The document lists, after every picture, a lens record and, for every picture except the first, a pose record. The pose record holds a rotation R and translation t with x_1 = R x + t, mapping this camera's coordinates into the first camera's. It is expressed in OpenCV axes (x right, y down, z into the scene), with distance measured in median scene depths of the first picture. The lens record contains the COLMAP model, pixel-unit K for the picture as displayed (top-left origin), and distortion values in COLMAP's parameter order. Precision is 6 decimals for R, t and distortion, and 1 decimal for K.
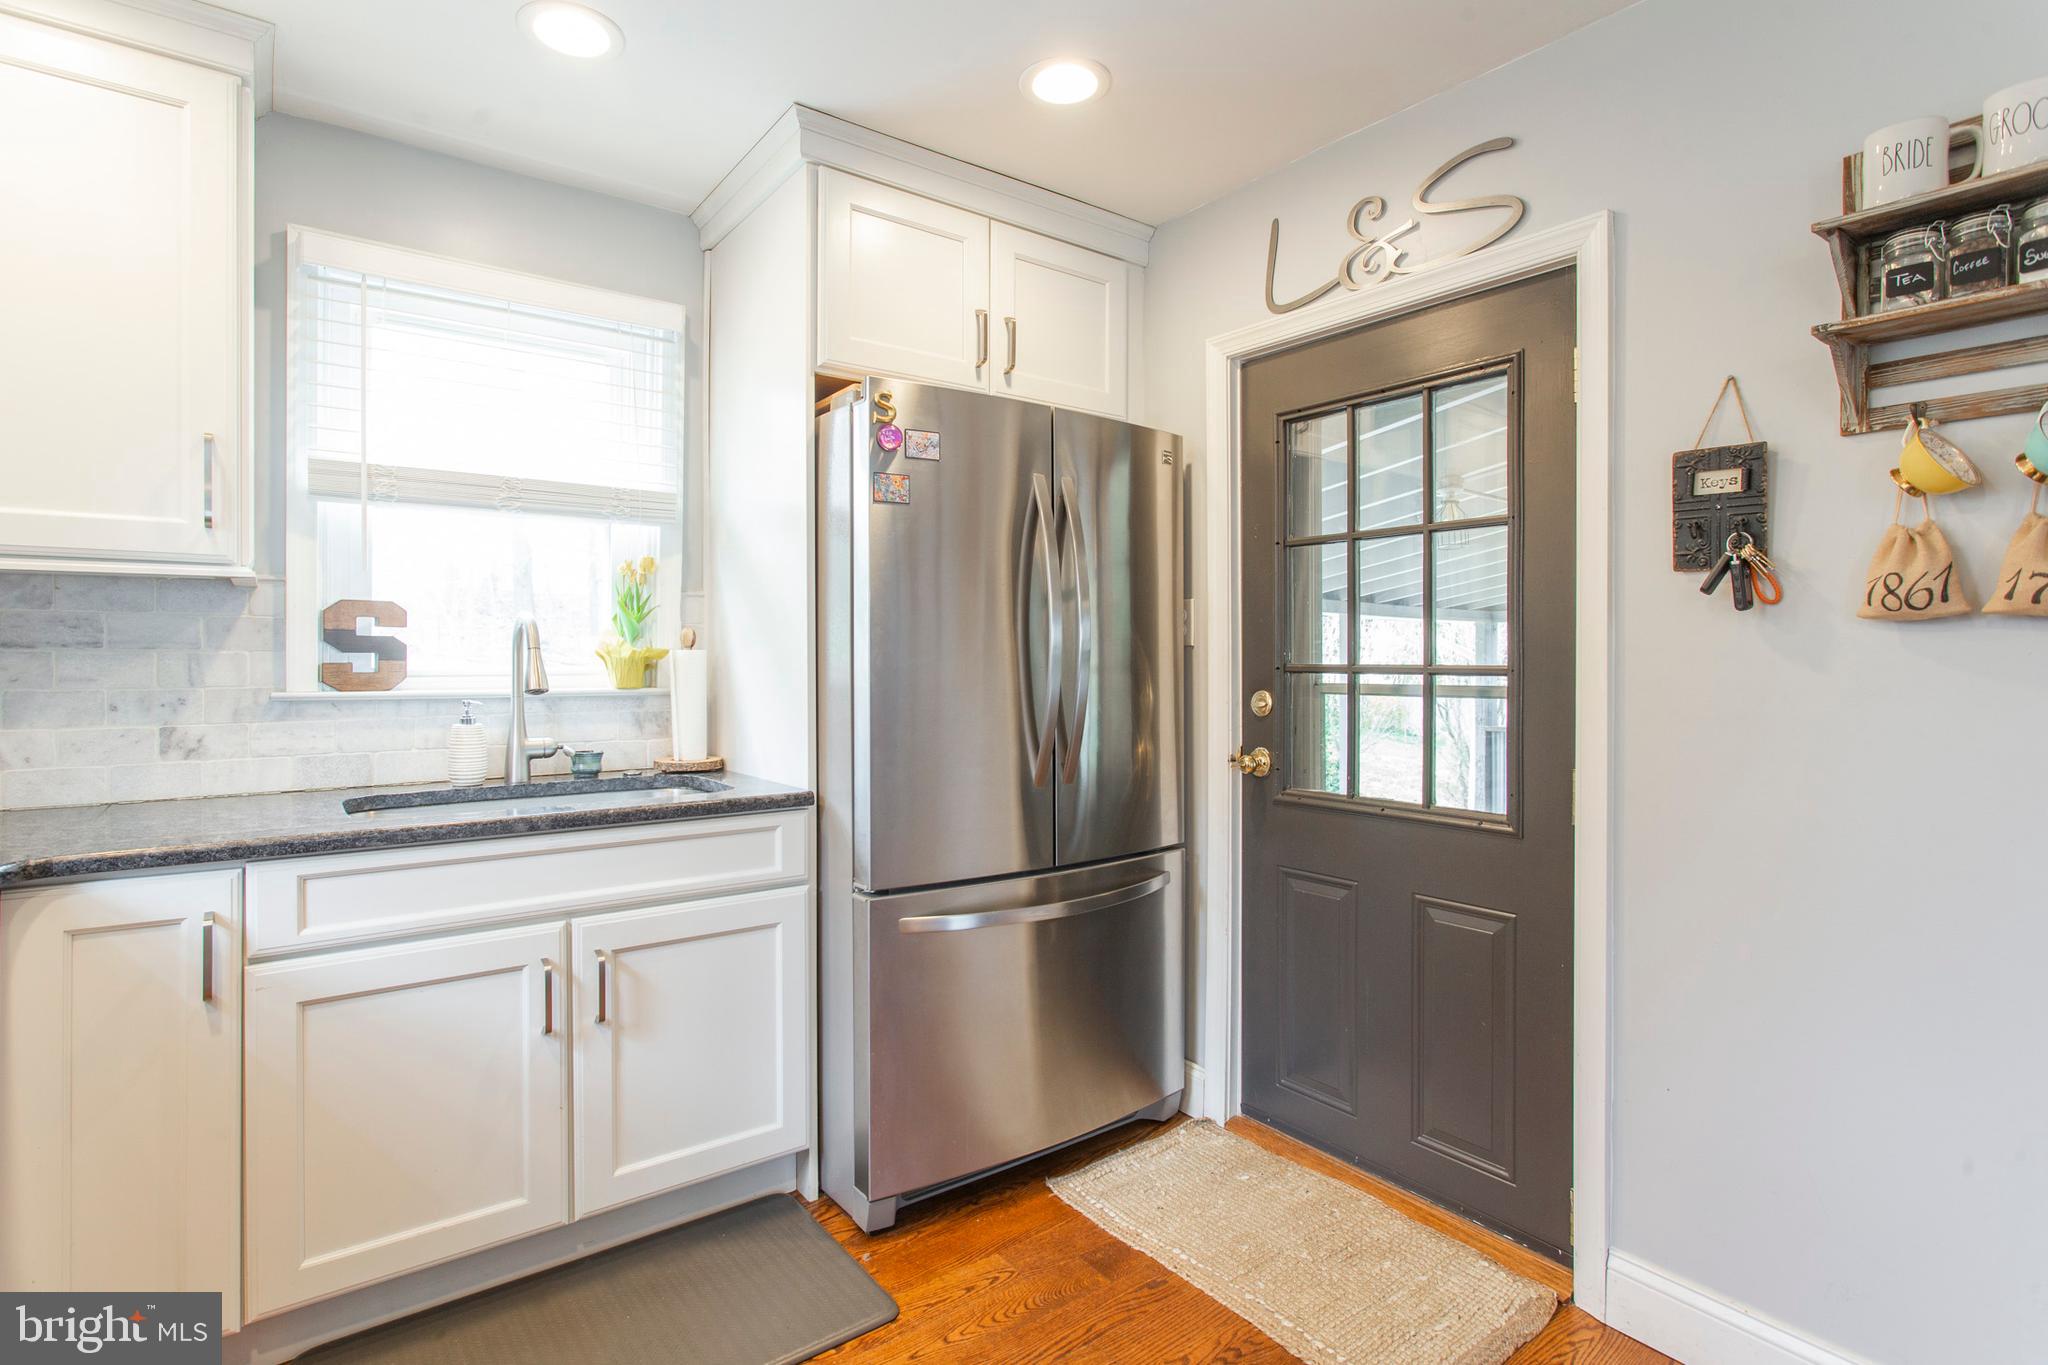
lens RADIAL K [[1001.2, 0, 1028.6], [0, 1001.2, 663.1], [0, 0, 1]] dist [-0.016783, 0.003990]
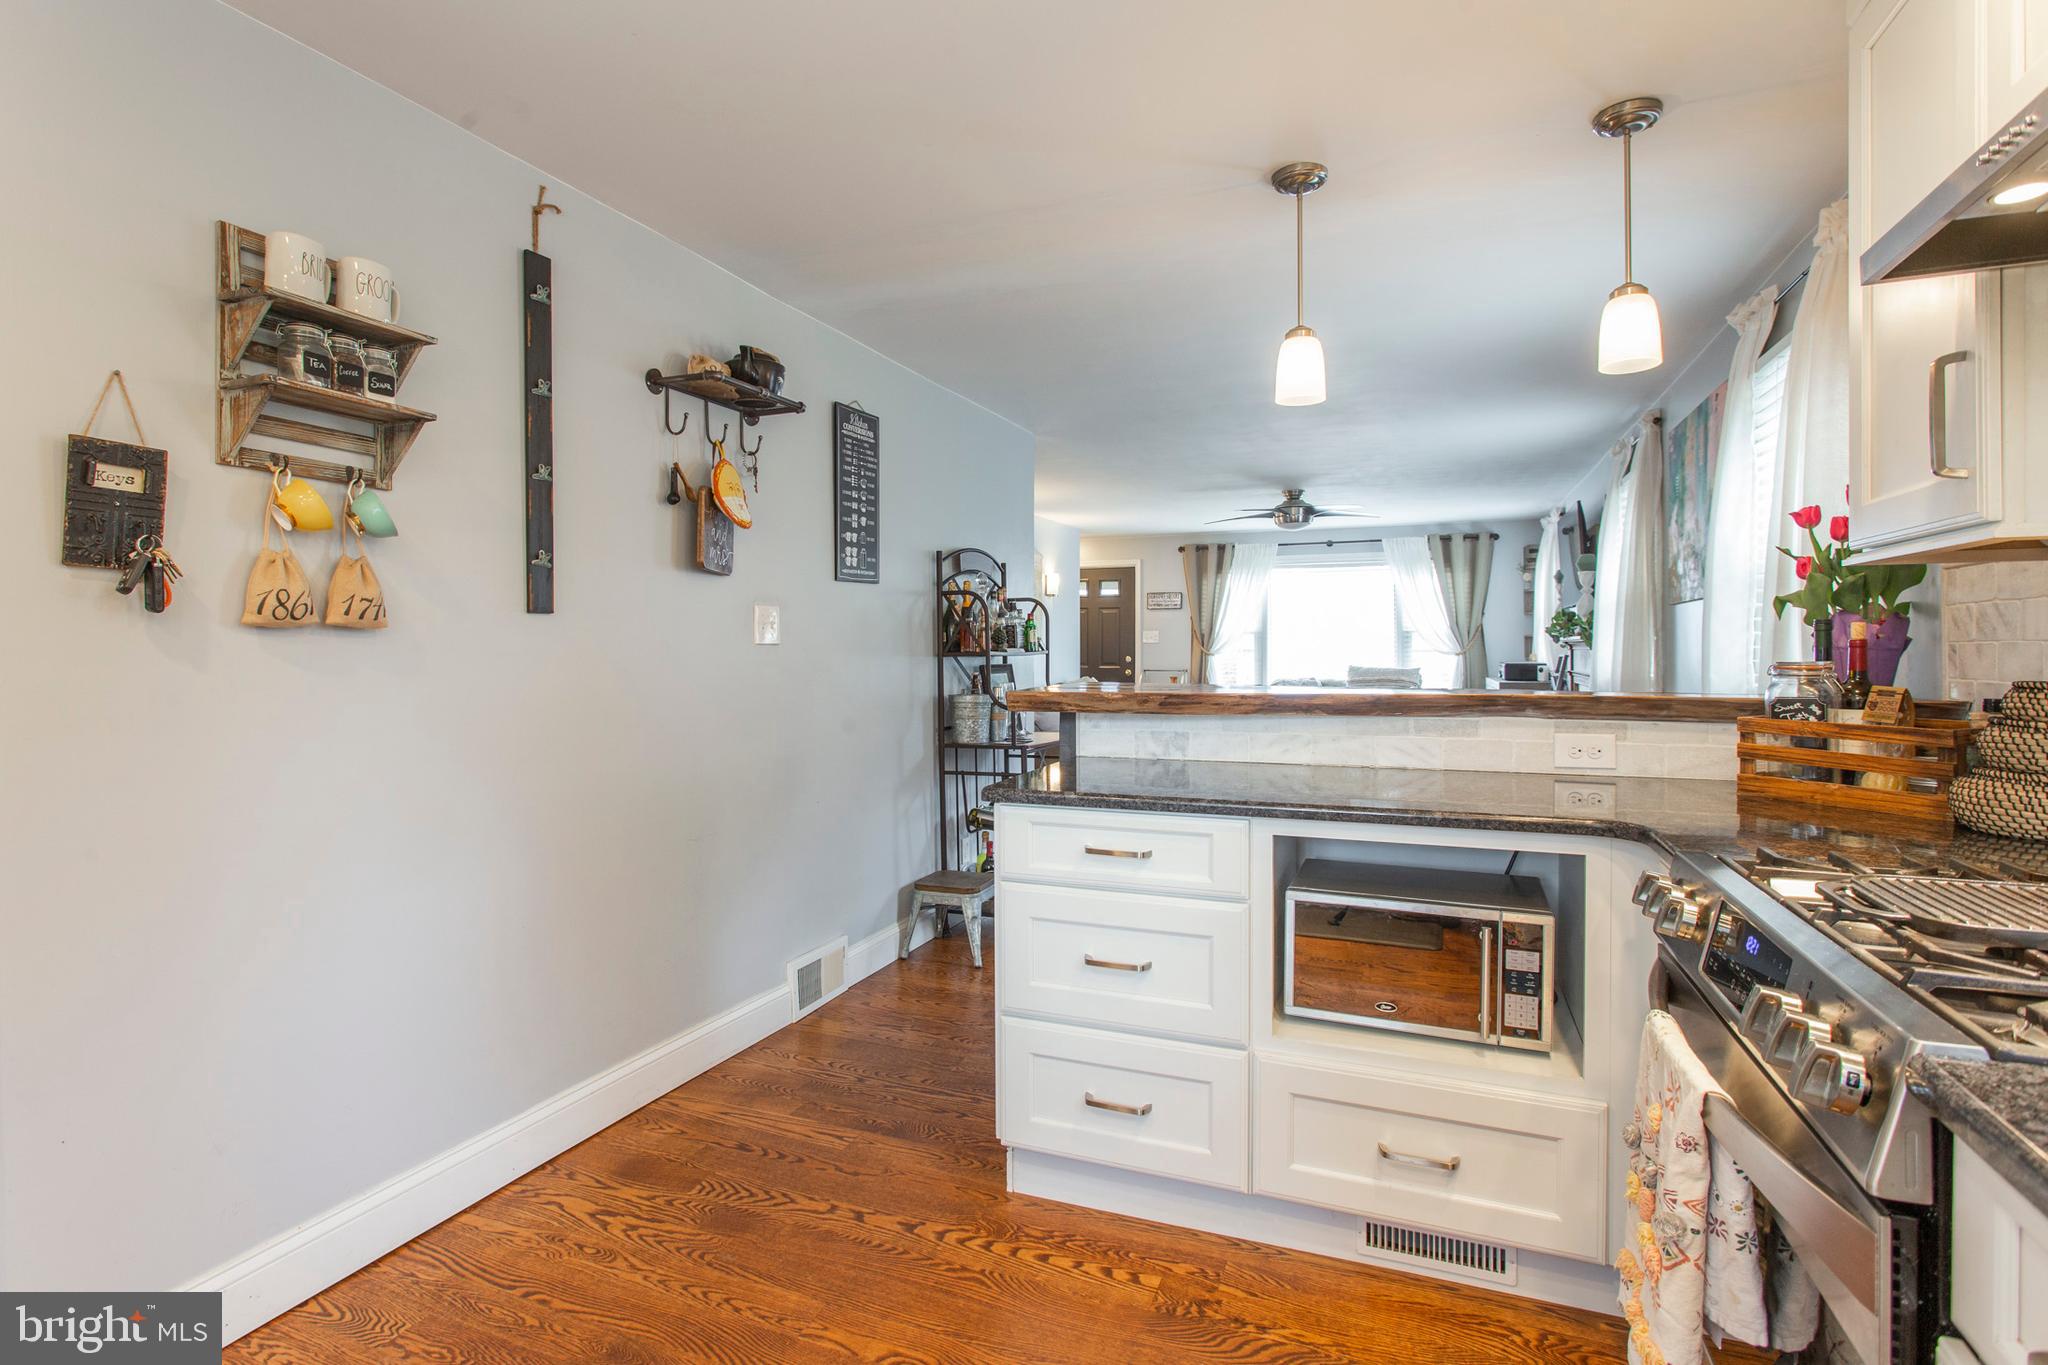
lens RADIAL K [[1001.2, 0, 985.4], [0, 1001.2, 647.2], [0, 0, 1]] dist [-0.016783, 0.003990]
pose [[-0.494552, 0.000078, 0.869148, -0.642226], [0.012103, 0.999904, 0.006797, -0.016648], [-0.869064, 0.013881, -0.494506, 0.855583]]
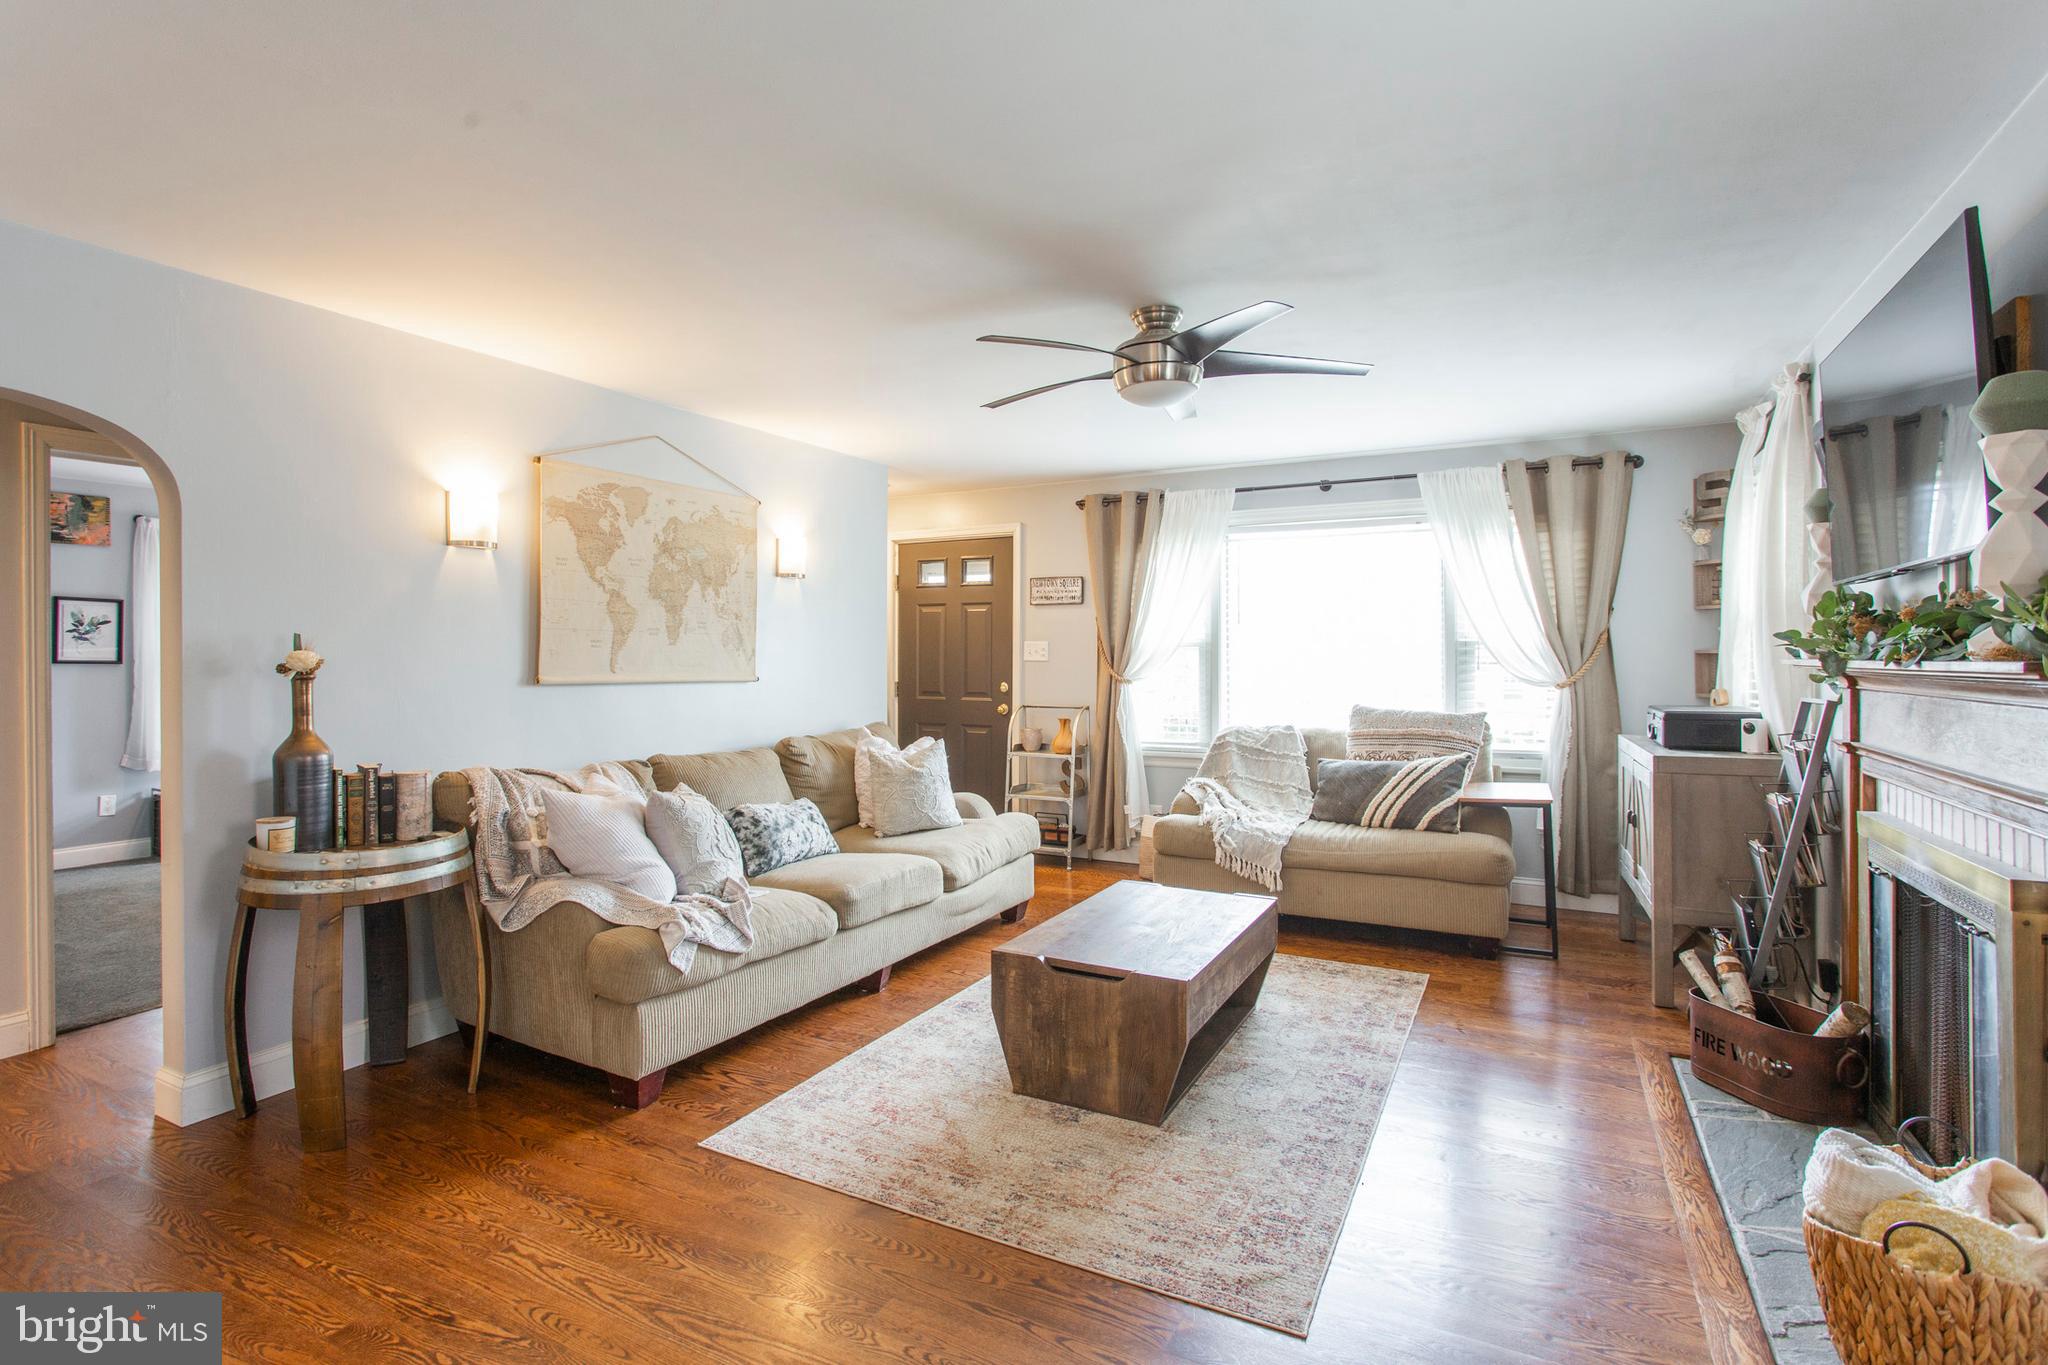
lens RADIAL K [[1001.2, 0, 994.2], [0, 1001.2, 649.7], [0, 0, 1]] dist [-0.016783, 0.003990]
pose [[-0.425144, 0.004709, 0.905114, 0.660422], [0.007330, 0.999972, -0.001759, -0.022084], [-0.905096, 0.005886, -0.425166, -1.018036]]
